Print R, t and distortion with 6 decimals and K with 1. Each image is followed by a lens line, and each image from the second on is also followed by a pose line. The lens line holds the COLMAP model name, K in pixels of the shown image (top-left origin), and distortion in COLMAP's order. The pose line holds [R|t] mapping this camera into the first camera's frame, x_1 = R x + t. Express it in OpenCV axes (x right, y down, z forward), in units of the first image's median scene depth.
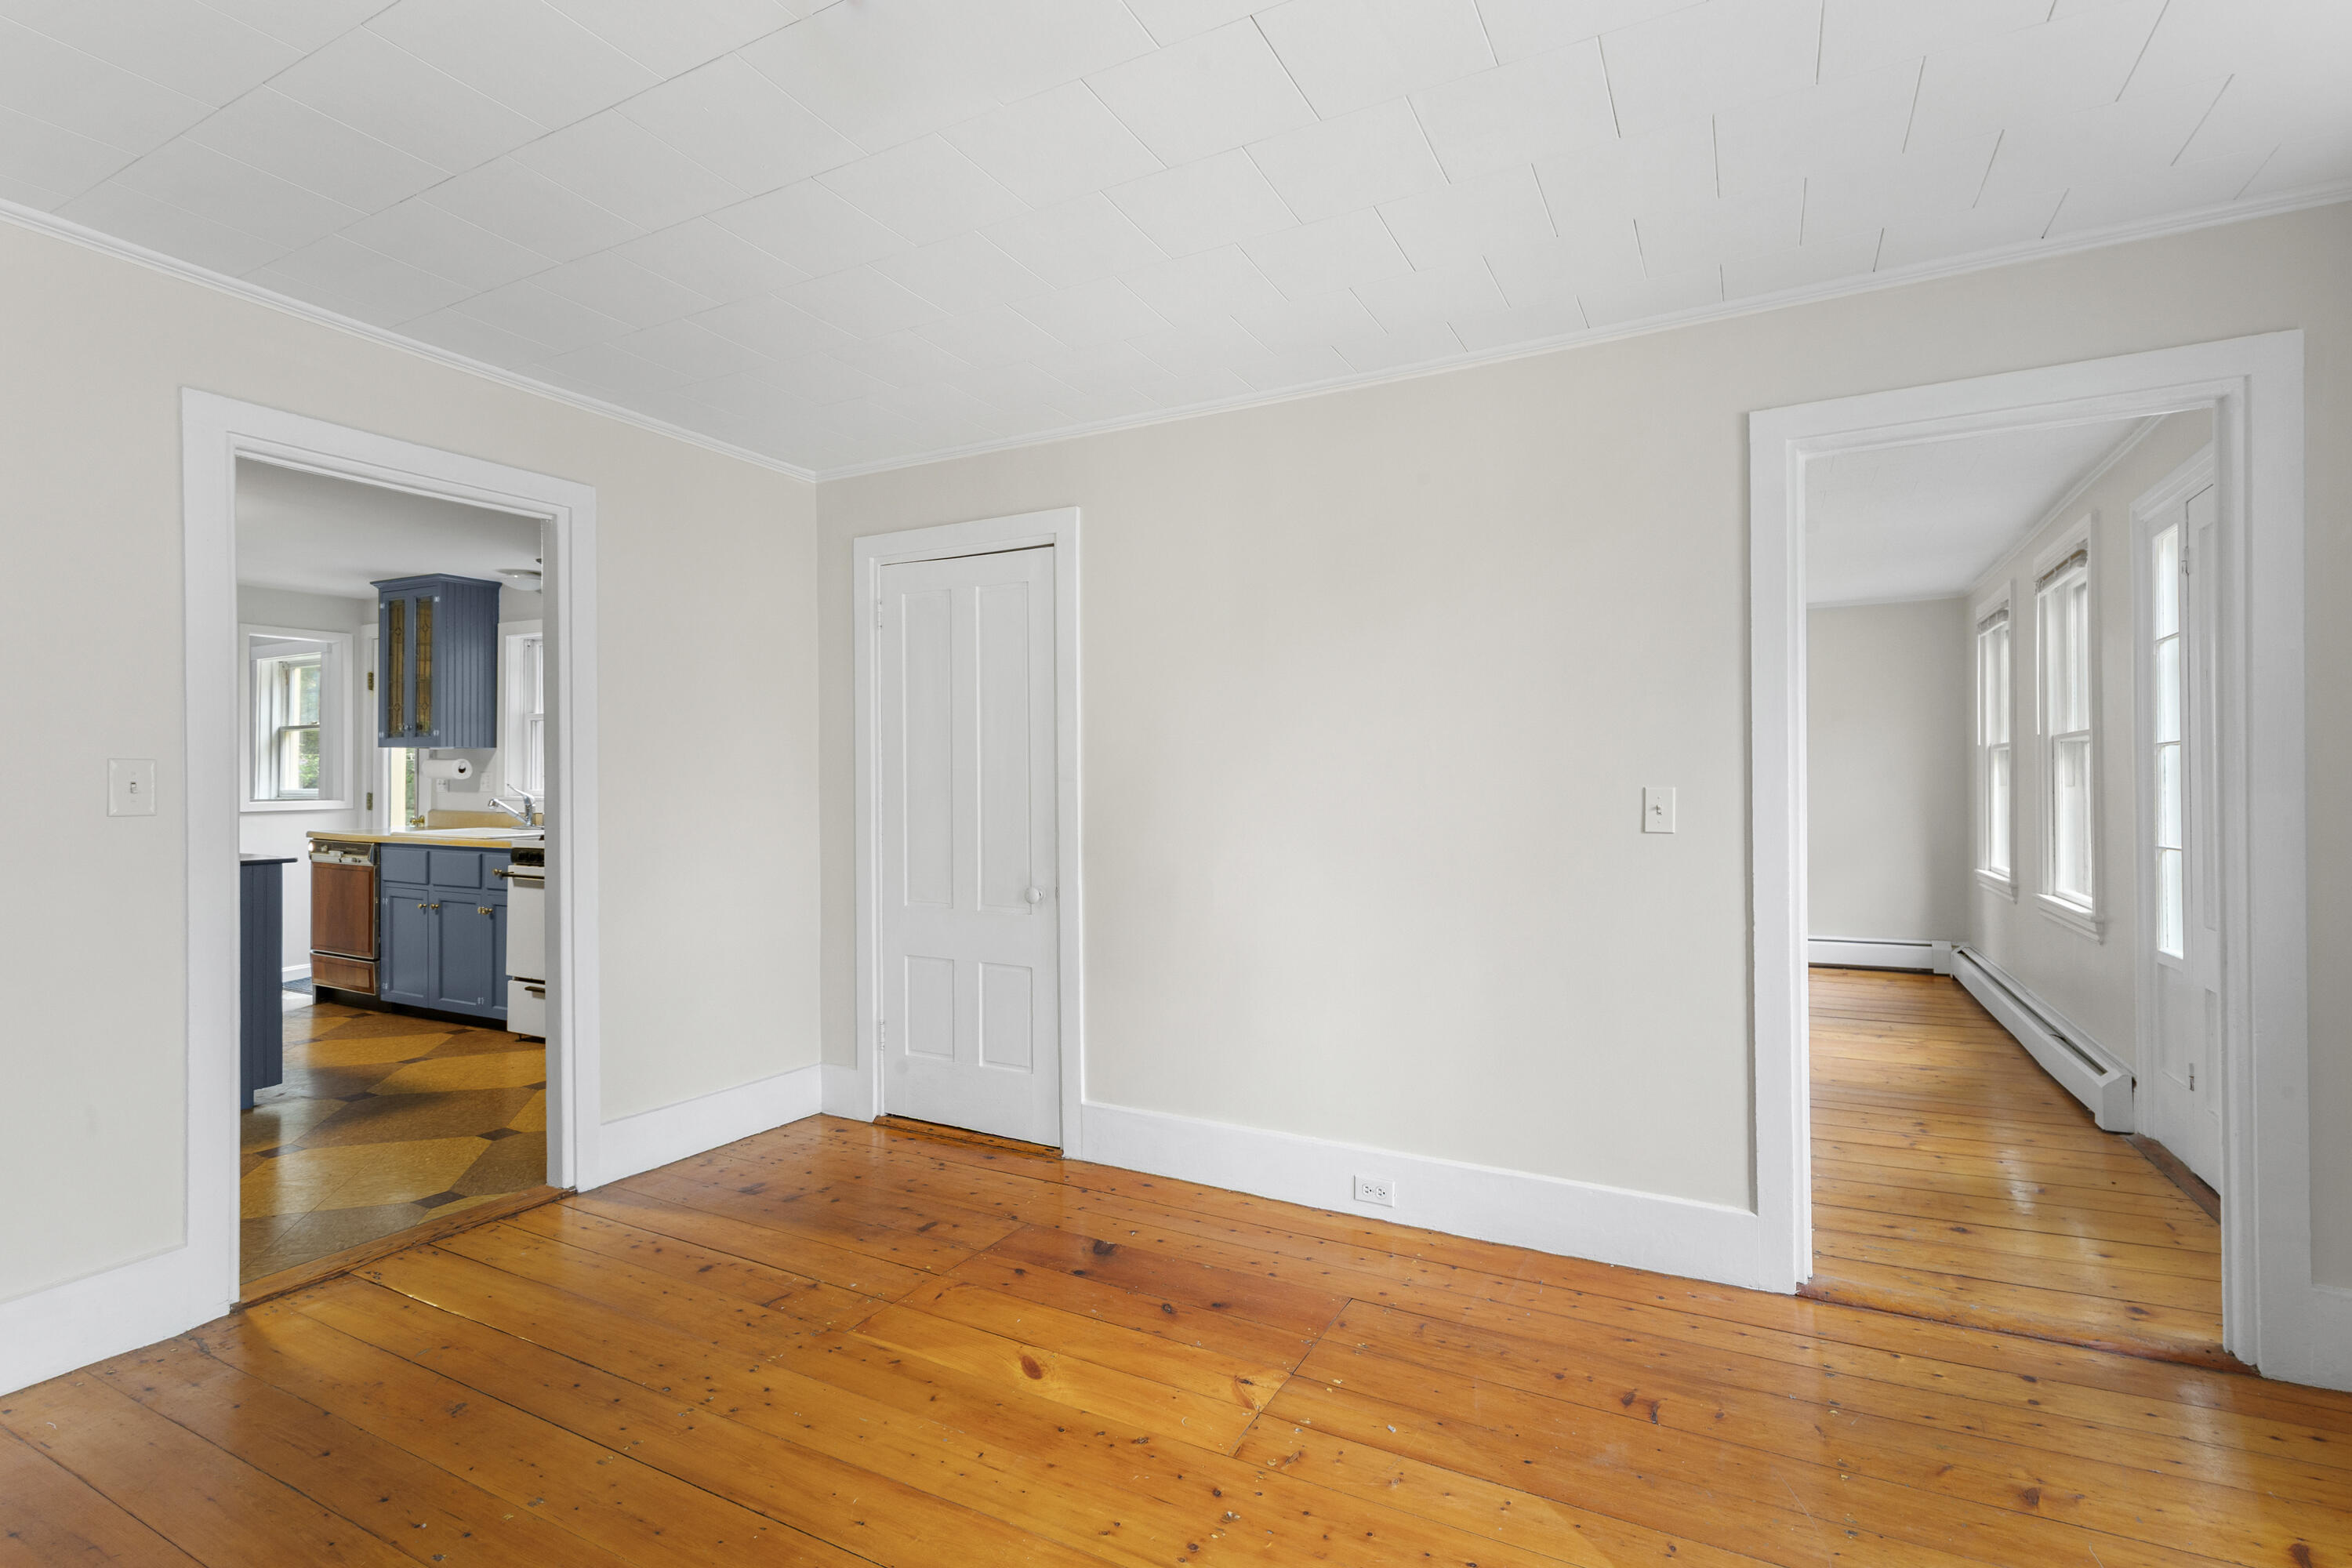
lens RADIAL K [[1090.8, 0, 1174.4], [0, 1090.8, 780.8], [0, 0, 1]] dist [0.012554, -0.000595]
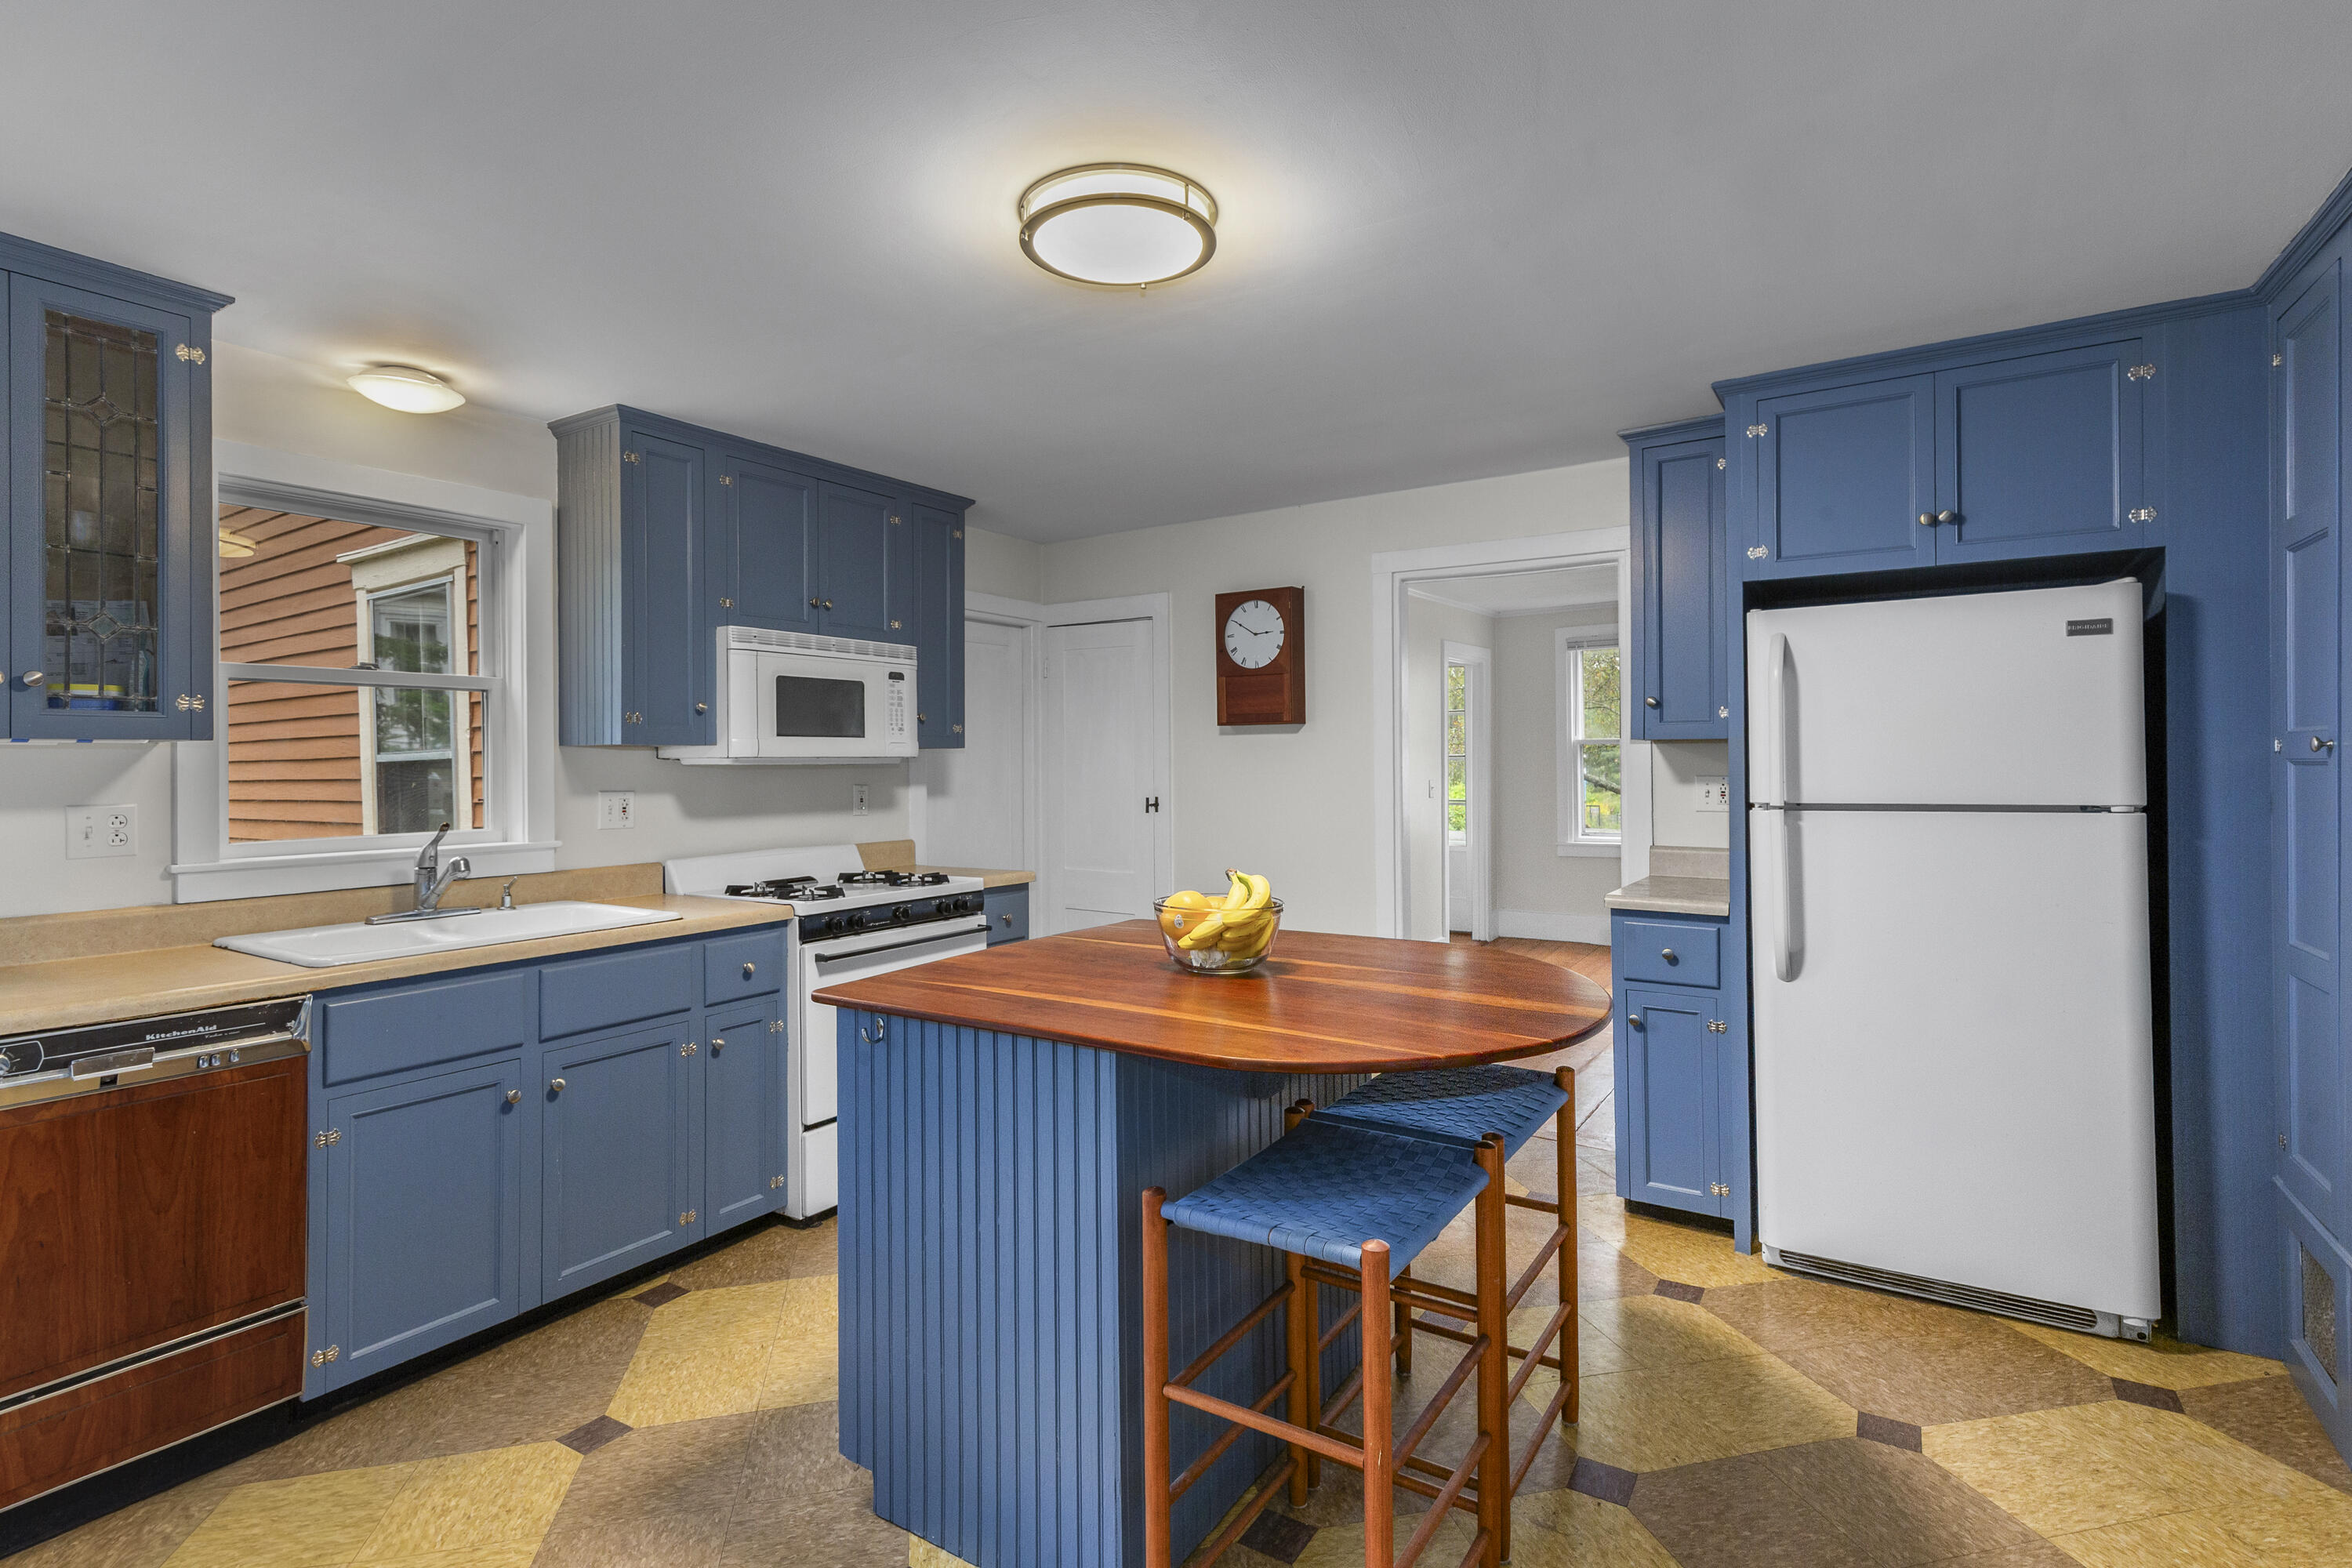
lens RADIAL K [[1112.4, 0, 1172.7], [0, 1112.4, 764.8], [0, 0, 1]] dist [0.003441, -0.001004]
pose [[0.104159, -0.002823, 0.994557, -1.679910], [0.011954, 0.999927, 0.001586, -0.030946], [-0.994489, 0.011724, 0.104186, 1.021660]]
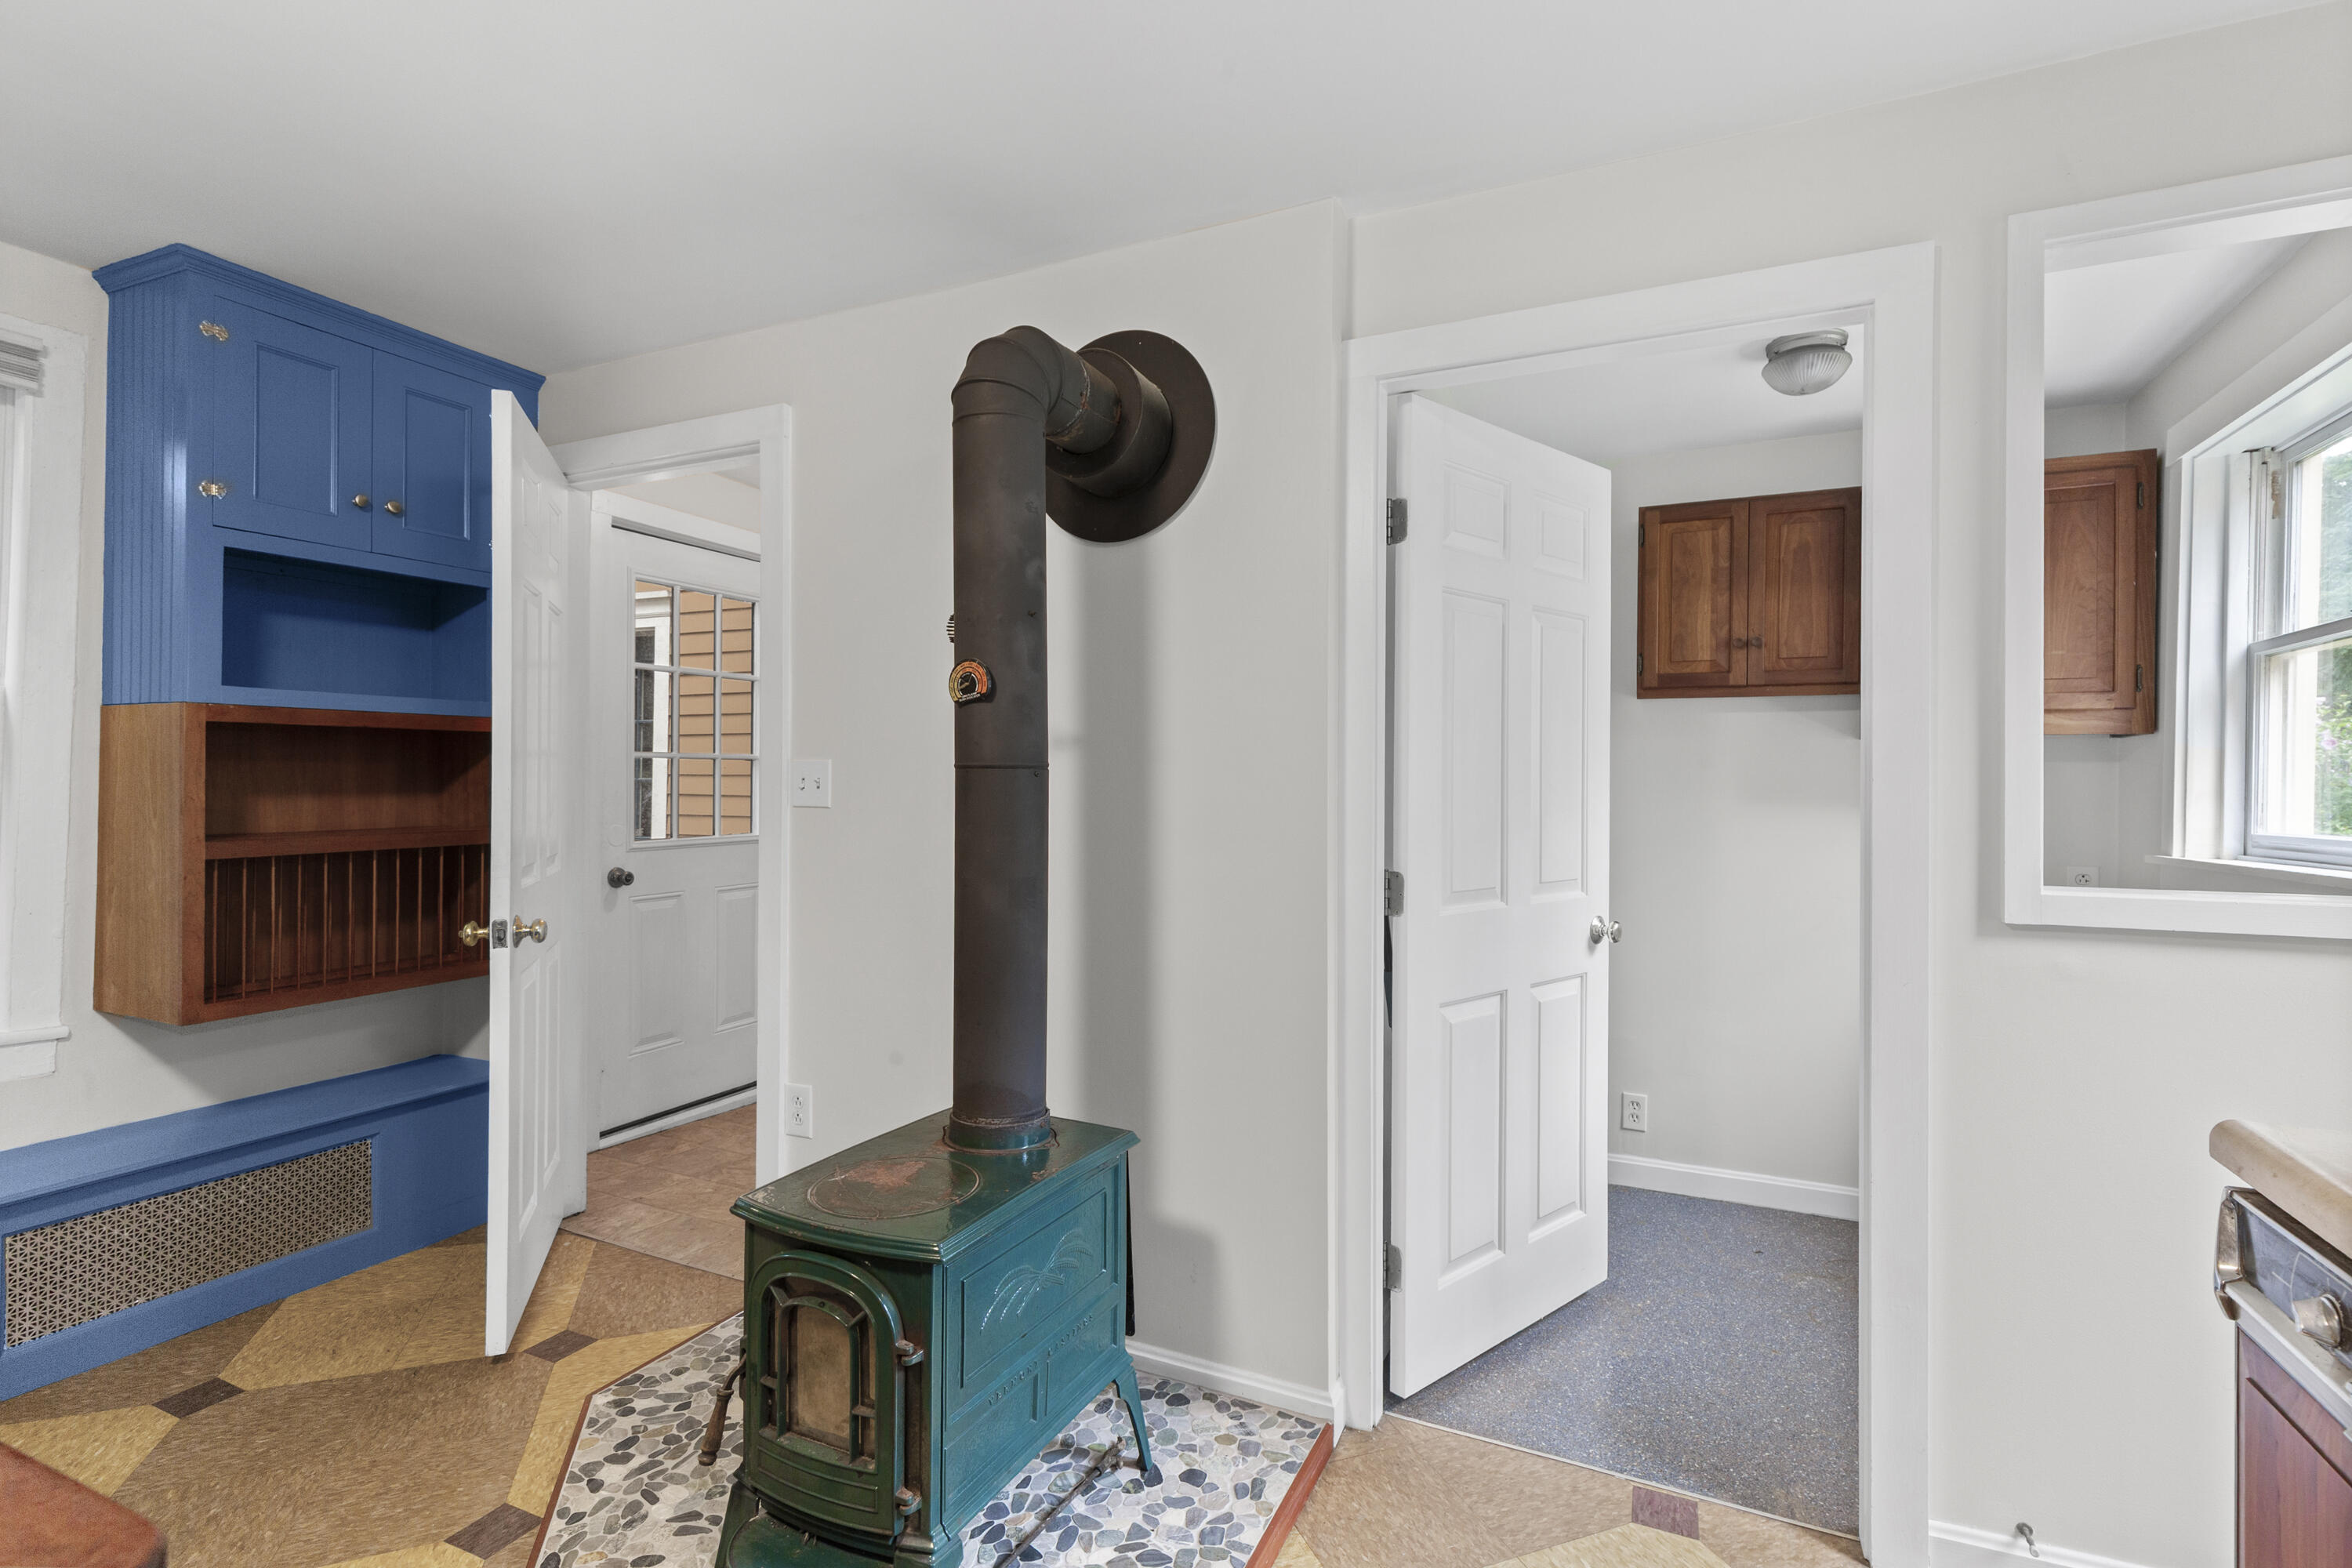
lens RADIAL K [[1082.1, 0, 1184.2], [0, 1082.1, 760.5], [0, 0, 1]] dist [0.010406, -0.000039]
pose [[0.048417, -0.019744, -0.998632, -1.026698], [-0.012156, 0.999719, -0.020355, -0.005284], [0.998753, 0.013125, 0.048163, 1.361086]]
